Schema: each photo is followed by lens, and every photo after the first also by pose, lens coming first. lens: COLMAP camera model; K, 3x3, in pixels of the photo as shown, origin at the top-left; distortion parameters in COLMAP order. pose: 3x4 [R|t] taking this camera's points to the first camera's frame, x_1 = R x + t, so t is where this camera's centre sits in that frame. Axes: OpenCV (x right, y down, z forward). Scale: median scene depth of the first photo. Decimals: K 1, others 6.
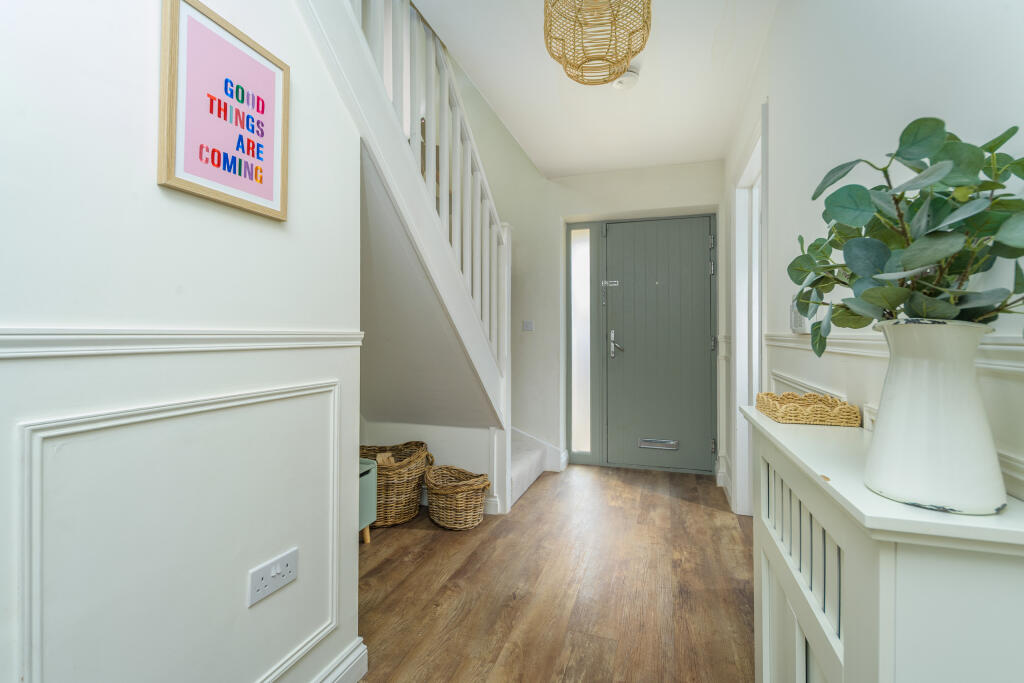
lens RADIAL K [[461.4, 0, 512.9], [0, 461.4, 336.5], [0, 0, 1]] dist [0.001495, 0.000081]
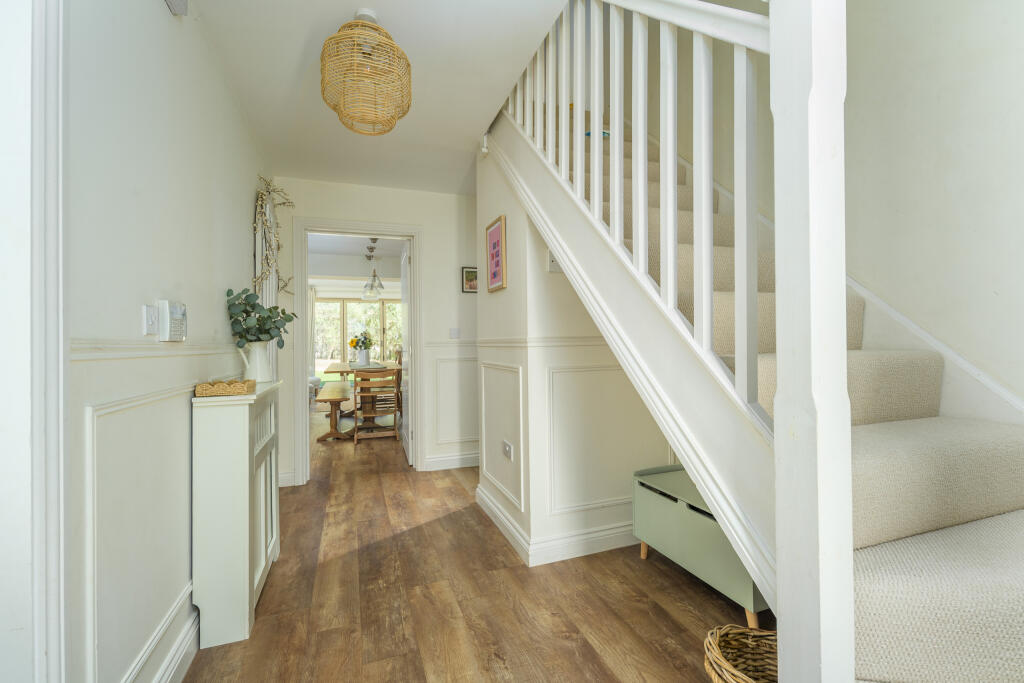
lens RADIAL K [[461.4, 0, 515.4], [0, 461.4, 339.4], [0, 0, 1]] dist [0.001495, 0.000081]
pose [[-0.787302, 0.007914, -0.616517, 0.529107], [0.009002, 0.999959, 0.001340, -0.000179], [0.616502, -0.004495, -0.787340, 1.834336]]
